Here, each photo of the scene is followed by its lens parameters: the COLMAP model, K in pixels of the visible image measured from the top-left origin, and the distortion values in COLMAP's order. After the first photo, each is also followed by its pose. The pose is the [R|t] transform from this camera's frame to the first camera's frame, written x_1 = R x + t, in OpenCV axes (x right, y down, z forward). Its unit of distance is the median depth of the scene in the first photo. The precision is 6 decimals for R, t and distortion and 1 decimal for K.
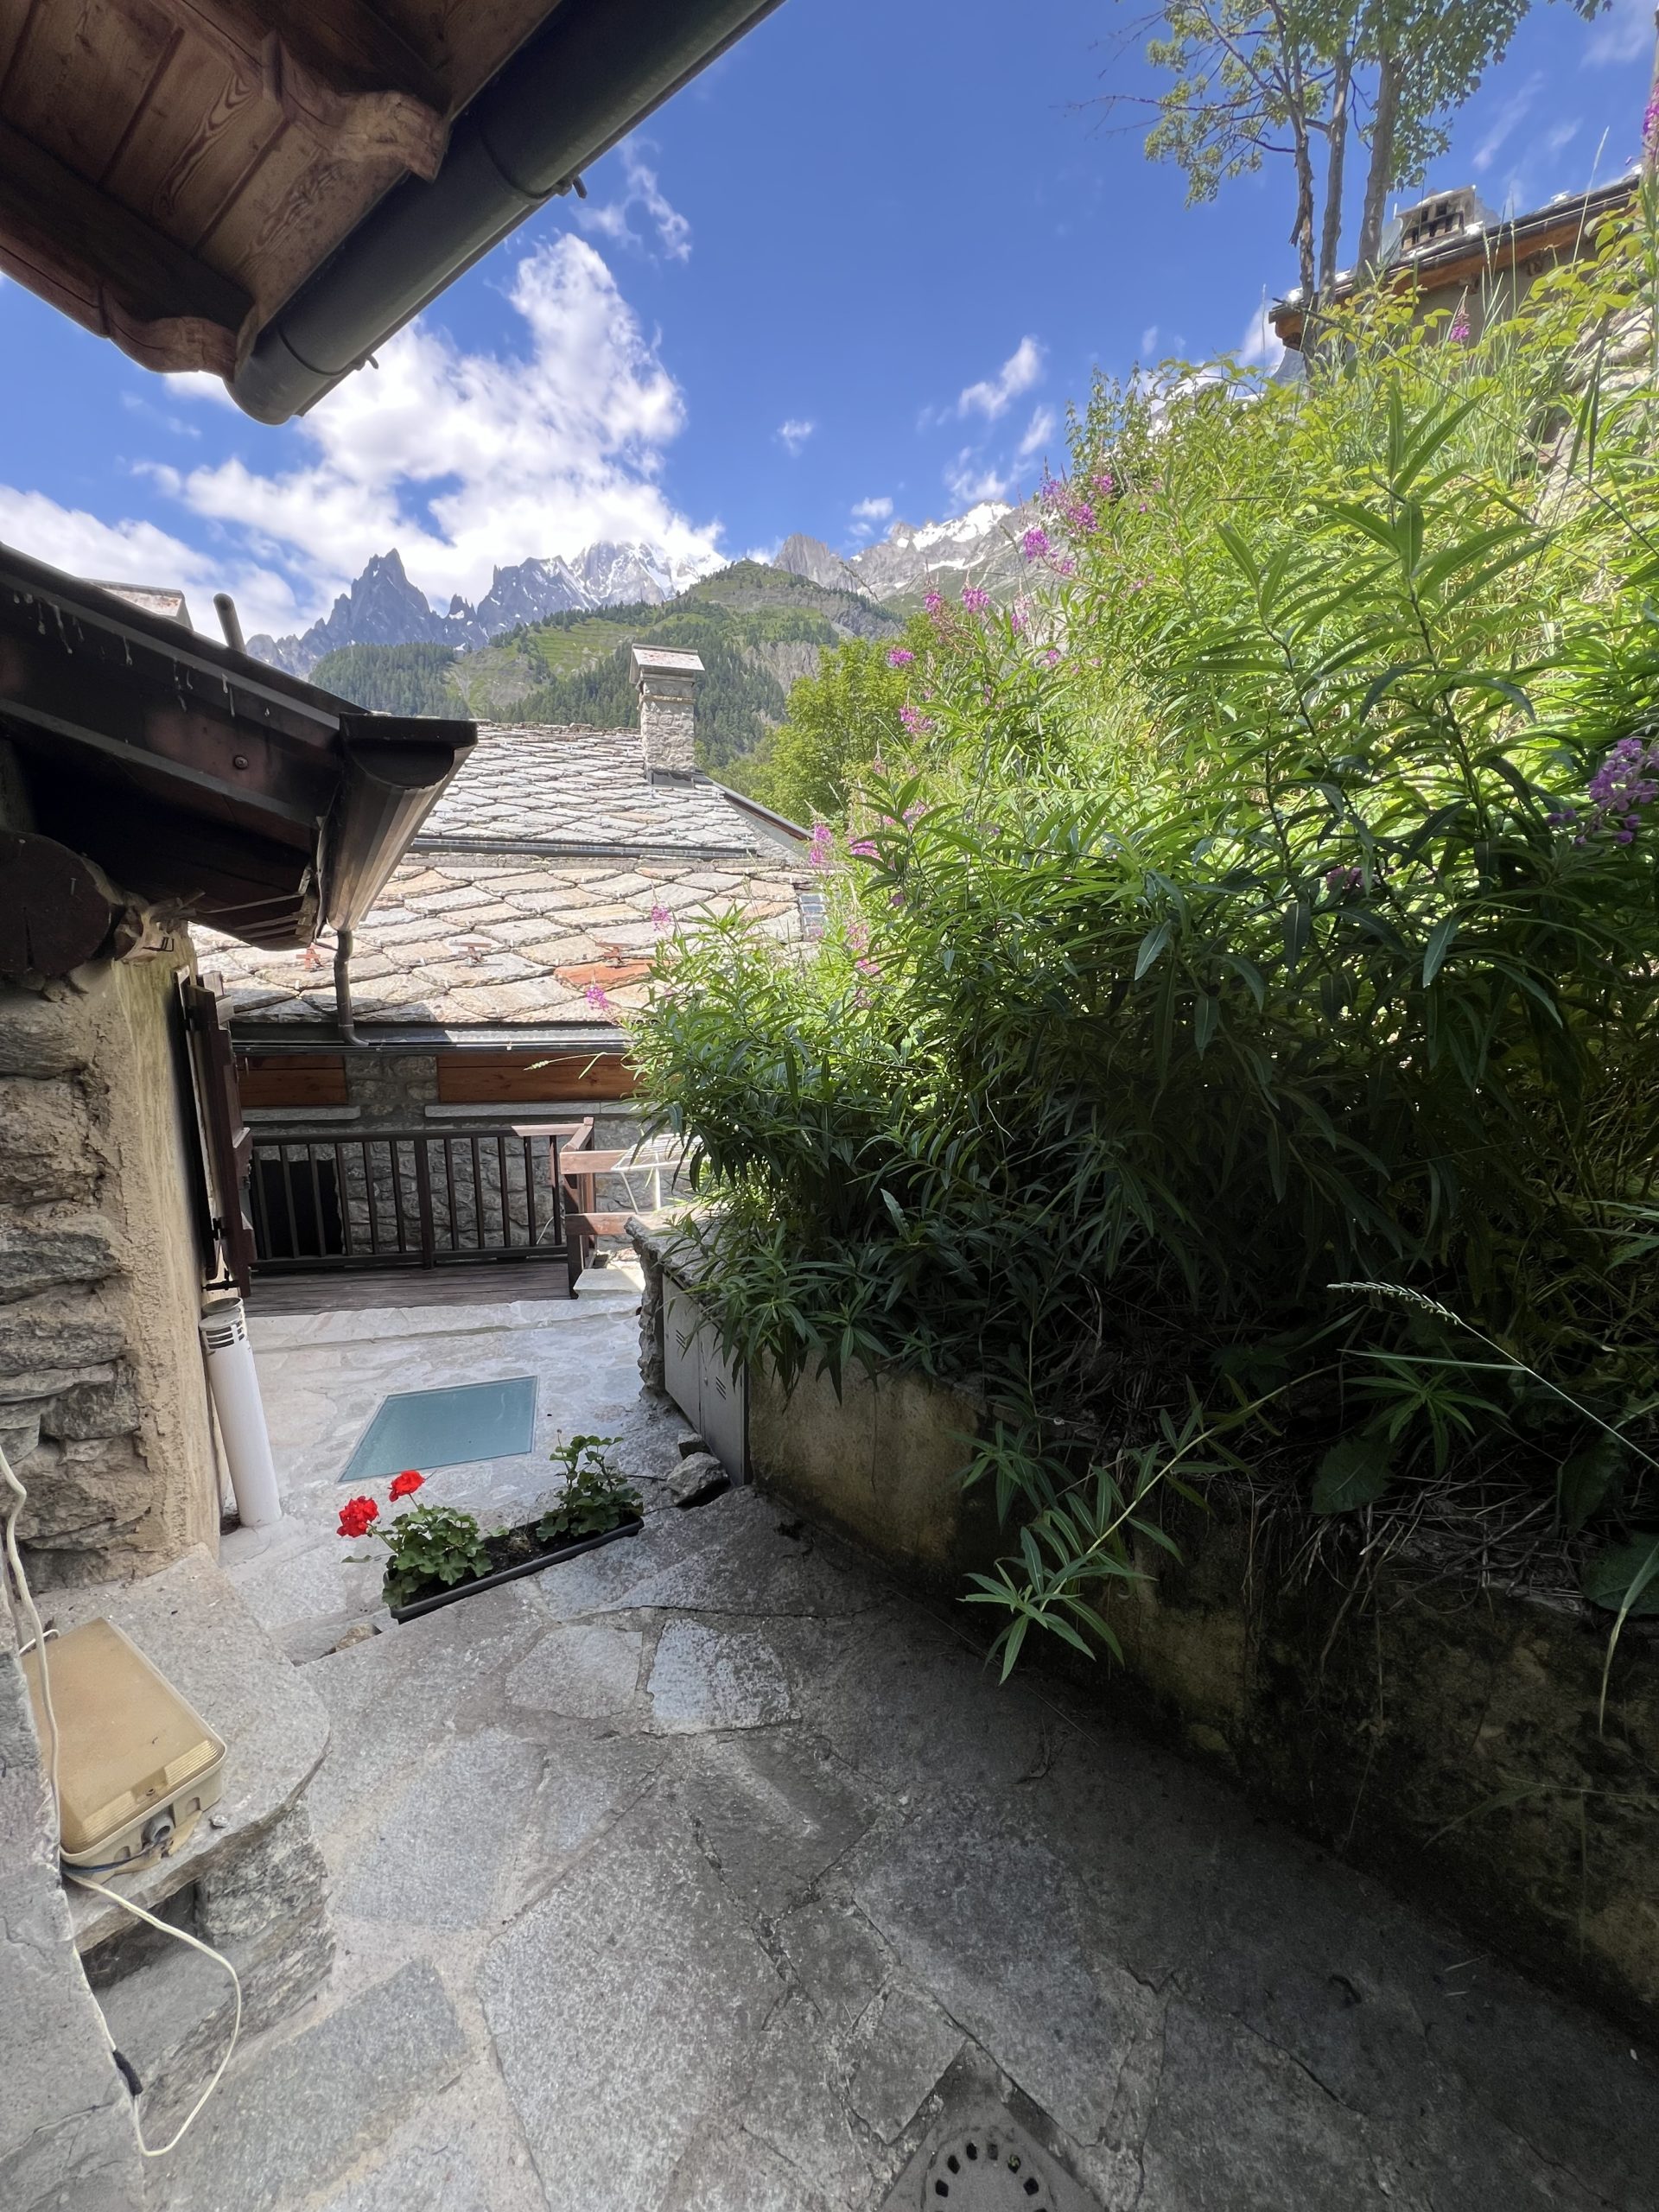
lens RADIAL K [[884.4, 0, 828.1], [0, 884.4, 1099.4], [0, 0, 1]] dist [-0.001460, 0.000364]
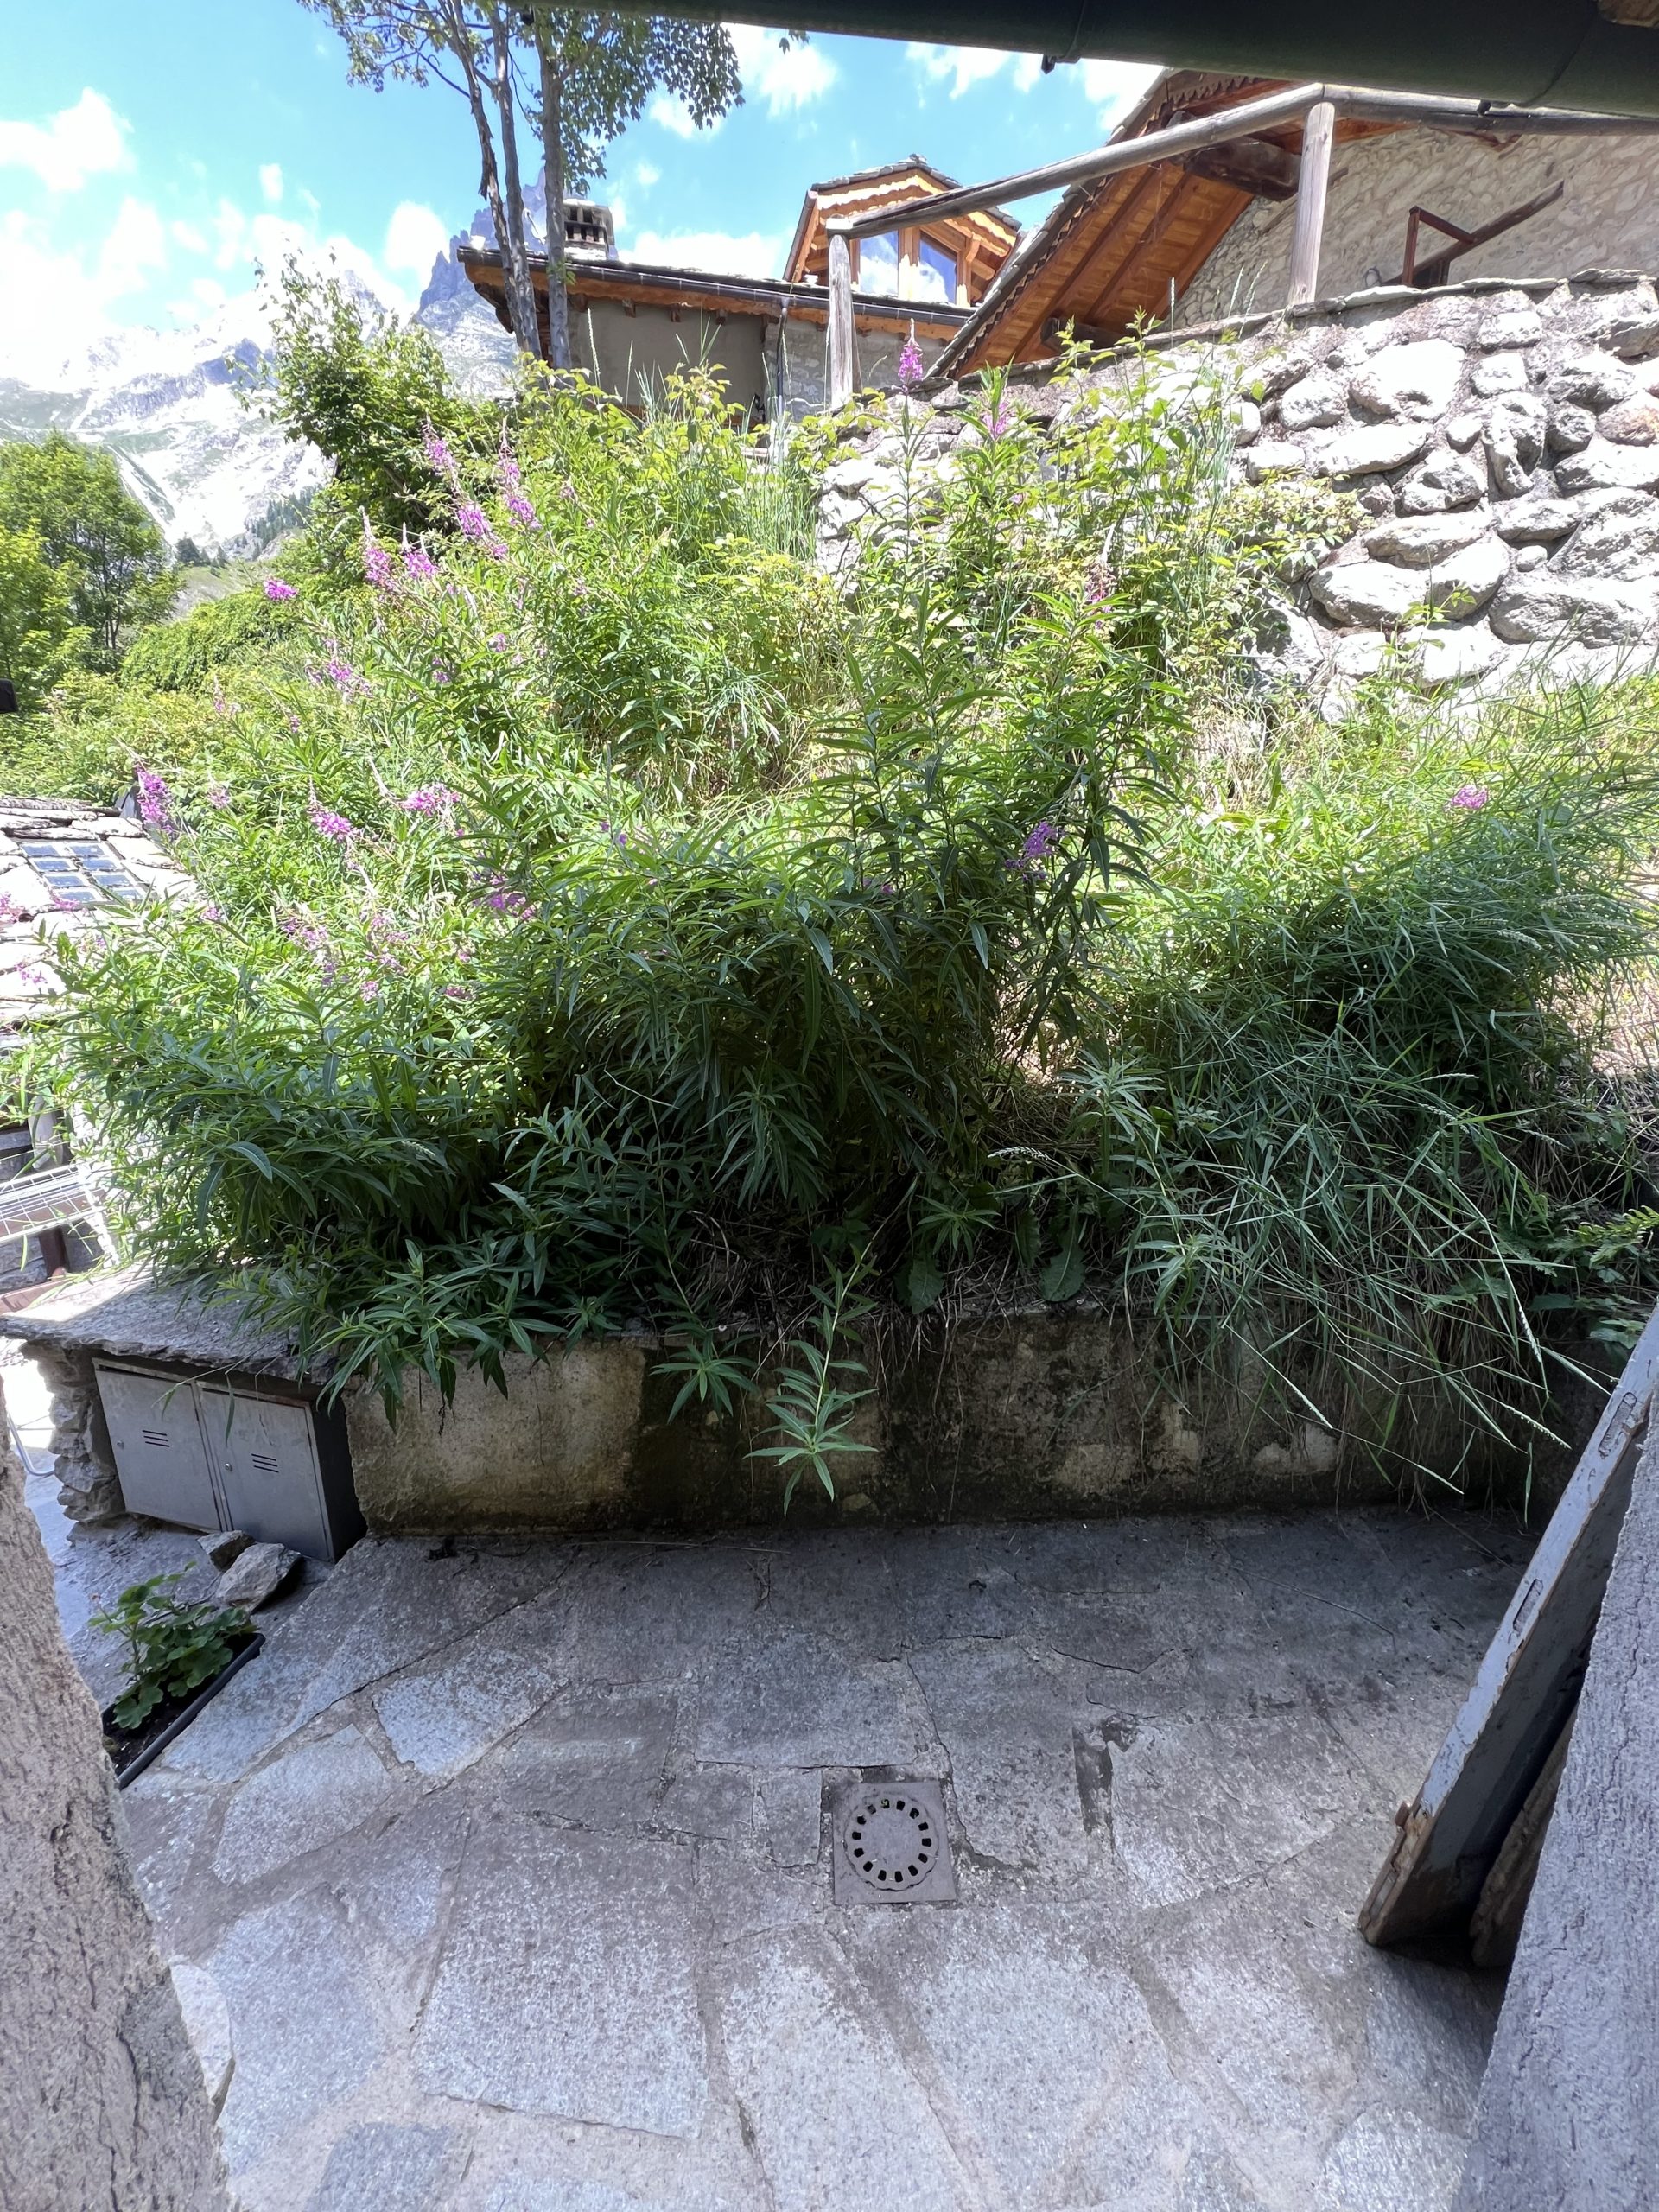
lens RADIAL K [[884.4, 0, 831.5], [0, 884.4, 1100.2], [0, 0, 1]] dist [-0.001460, 0.000364]
pose [[0.710642, -0.180329, 0.680051, -0.420792], [0.137479, 0.983553, 0.117145, -0.073050], [-0.689991, 0.010245, 0.723745, 0.001977]]
